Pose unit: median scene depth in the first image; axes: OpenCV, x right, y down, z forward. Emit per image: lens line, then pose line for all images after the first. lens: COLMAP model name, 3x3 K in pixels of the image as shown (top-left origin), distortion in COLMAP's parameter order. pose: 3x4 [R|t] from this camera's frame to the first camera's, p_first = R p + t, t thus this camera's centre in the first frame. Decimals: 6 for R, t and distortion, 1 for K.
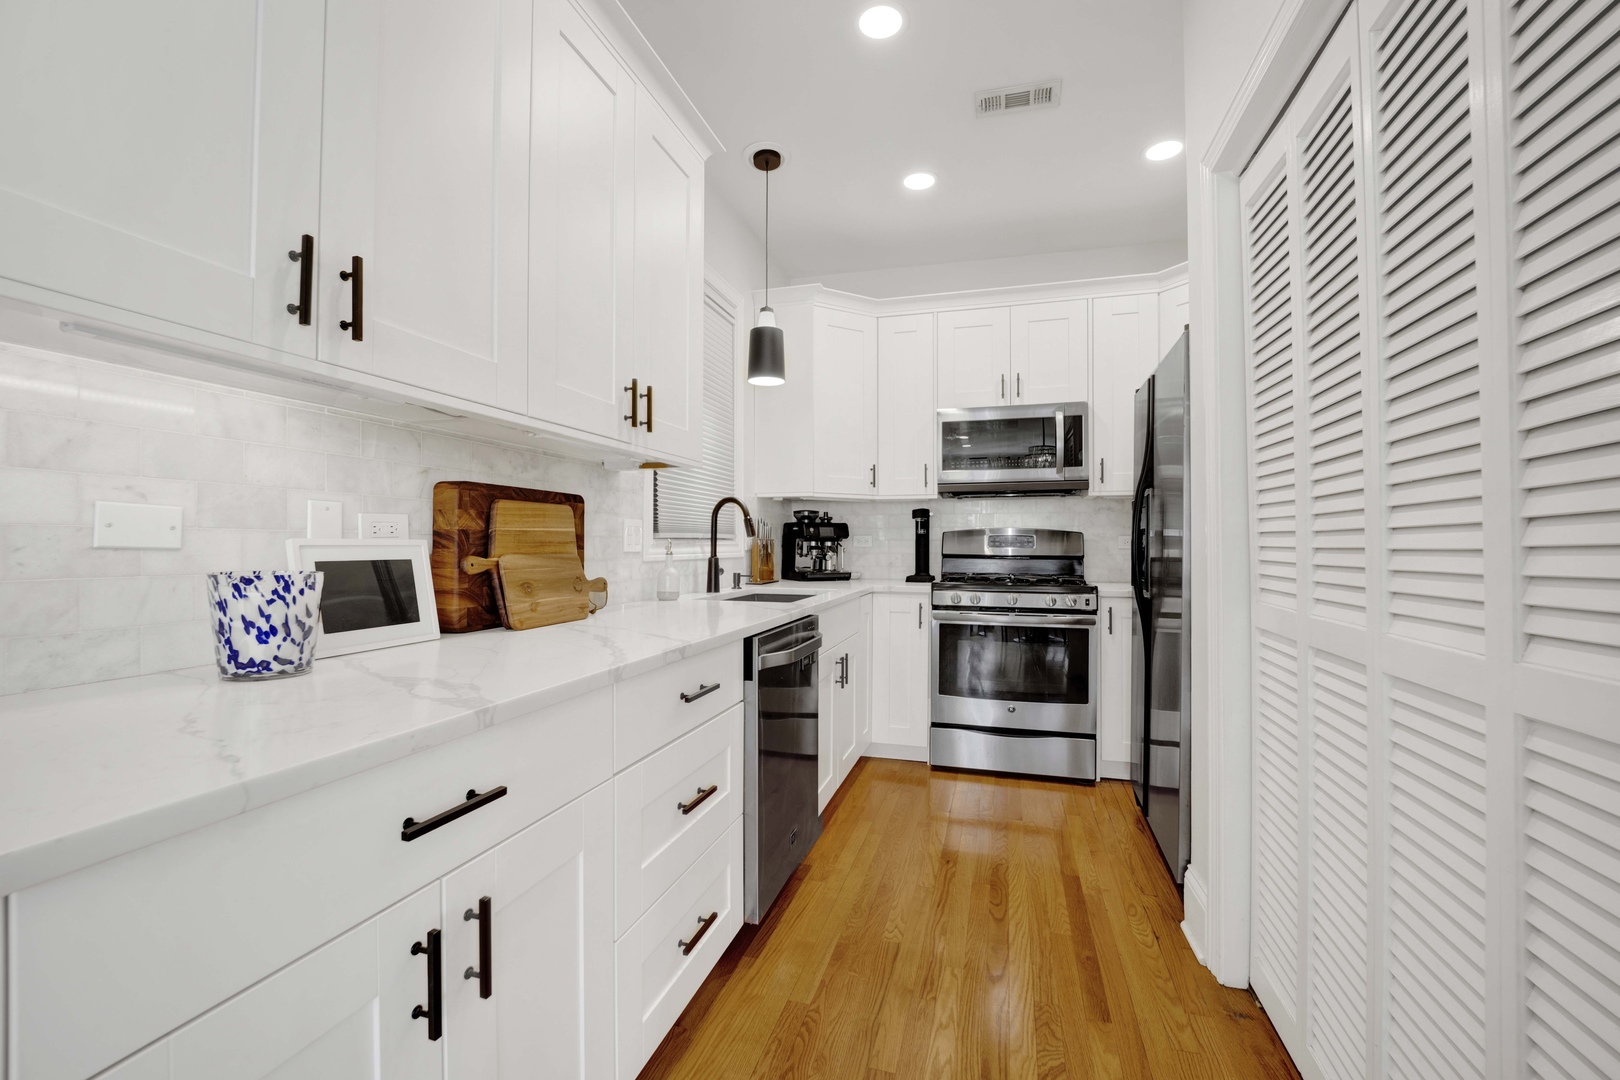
lens RADIAL K [[688.0, 0, 809.5], [0, 688.0, 540.4], [0, 0, 1]] dist [-0.020729, -0.000973]
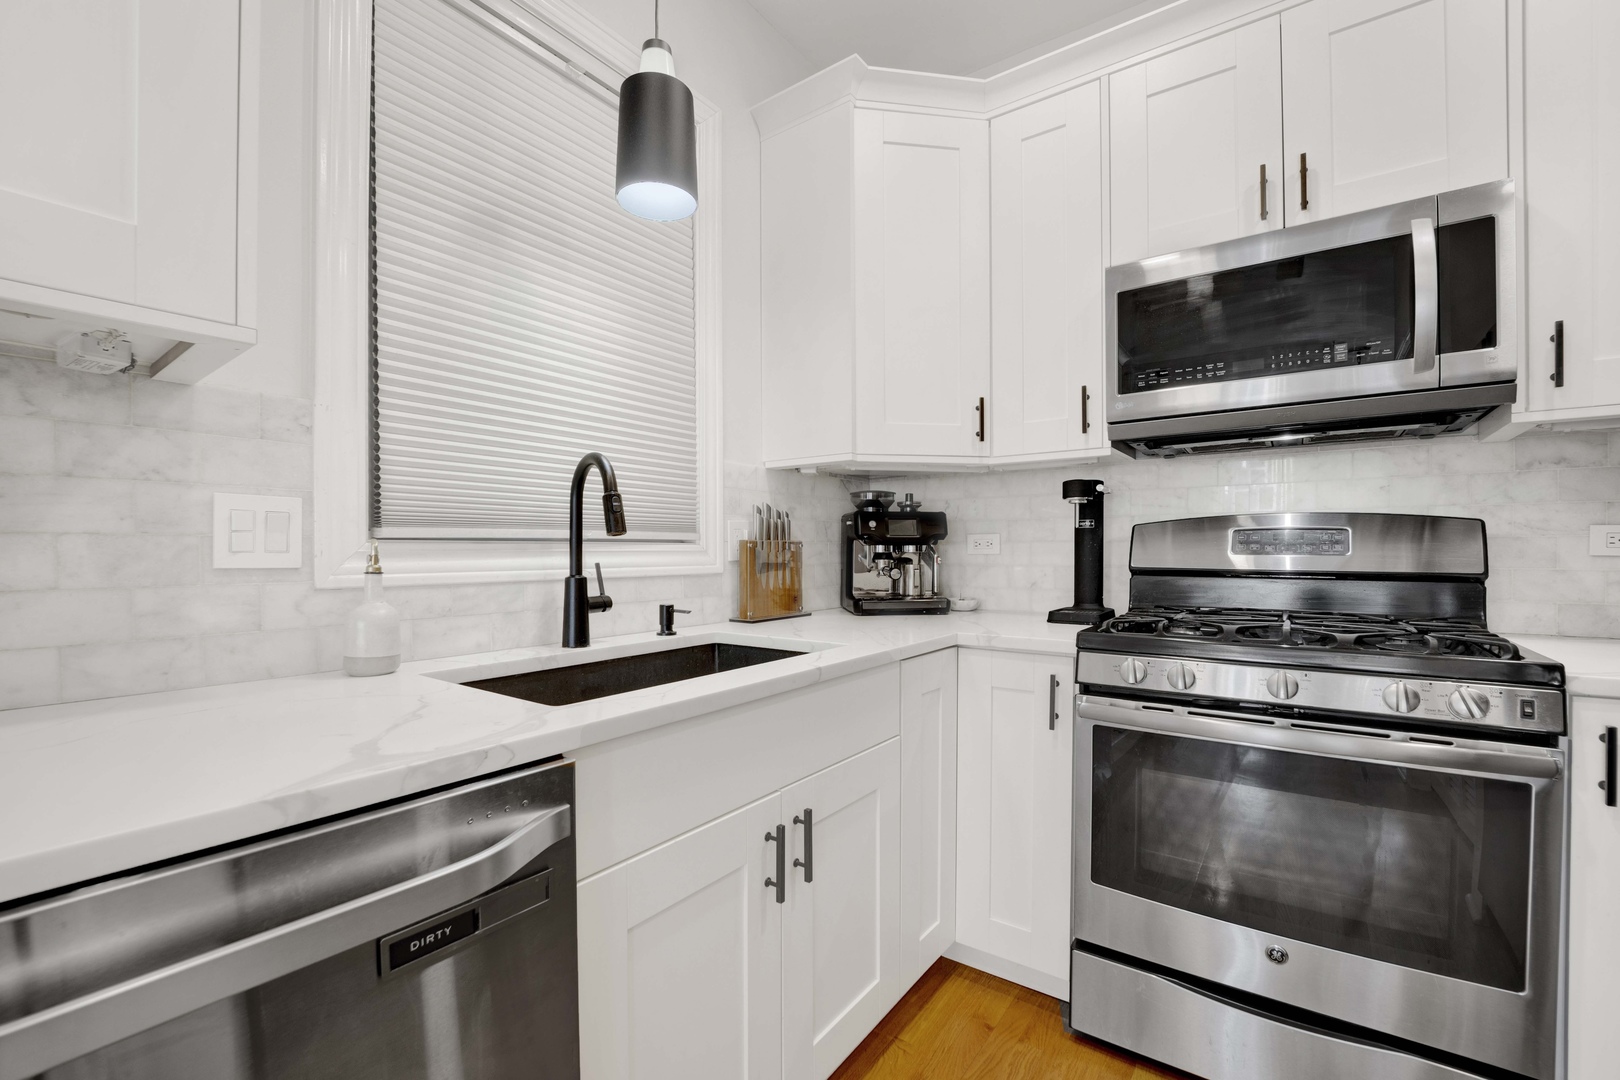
lens RADIAL K [[688.0, 0, 797.8], [0, 688.0, 562.1], [0, 0, 1]] dist [-0.020729, -0.000973]
pose [[0.937128, -0.000218, -0.348986, 0.150432], [0.007403, 0.999787, 0.019256, 0.004366], [0.348907, -0.020629, 0.936930, 0.474518]]
